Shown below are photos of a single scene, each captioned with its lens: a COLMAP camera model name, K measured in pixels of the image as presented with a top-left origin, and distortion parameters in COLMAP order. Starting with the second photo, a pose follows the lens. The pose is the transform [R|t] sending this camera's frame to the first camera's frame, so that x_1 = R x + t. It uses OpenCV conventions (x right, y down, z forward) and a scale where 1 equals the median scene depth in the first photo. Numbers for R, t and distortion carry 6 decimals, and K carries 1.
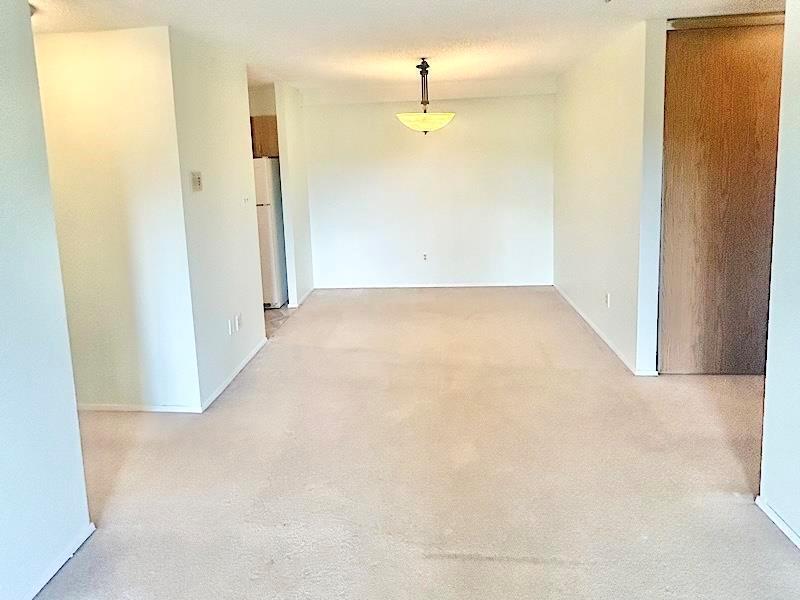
lens RADIAL K [[428.2, 0, 400.4], [0, 428.2, 202.6], [0, 0, 1]] dist [-0.000694, 0.001645]
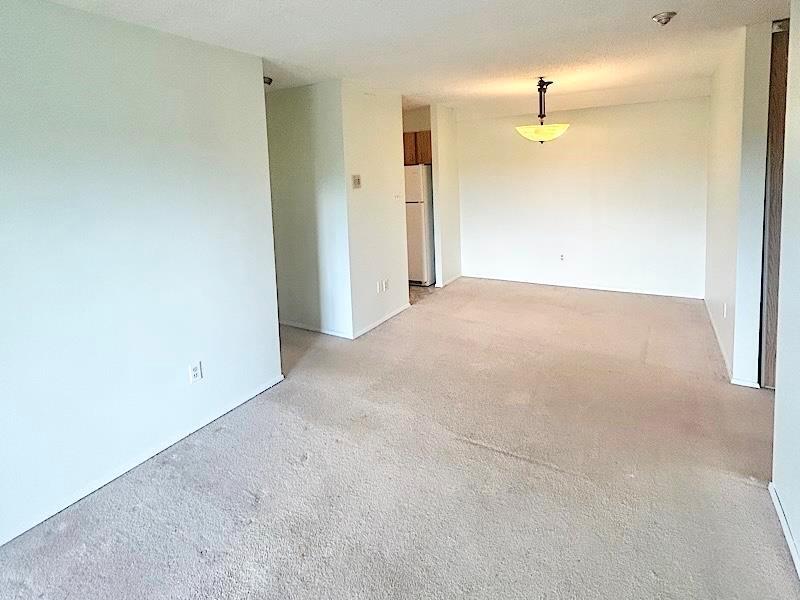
lens RADIAL K [[428.2, 0, 400.4], [0, 428.2, 202.6], [0, 0, 1]] dist [-0.000694, 0.001645]
pose [[0.895468, 0.033815, -0.443840, 0.226587], [-0.039673, 0.999205, -0.003915, 0.016291], [0.443355, 0.021114, 0.896097, -0.180122]]
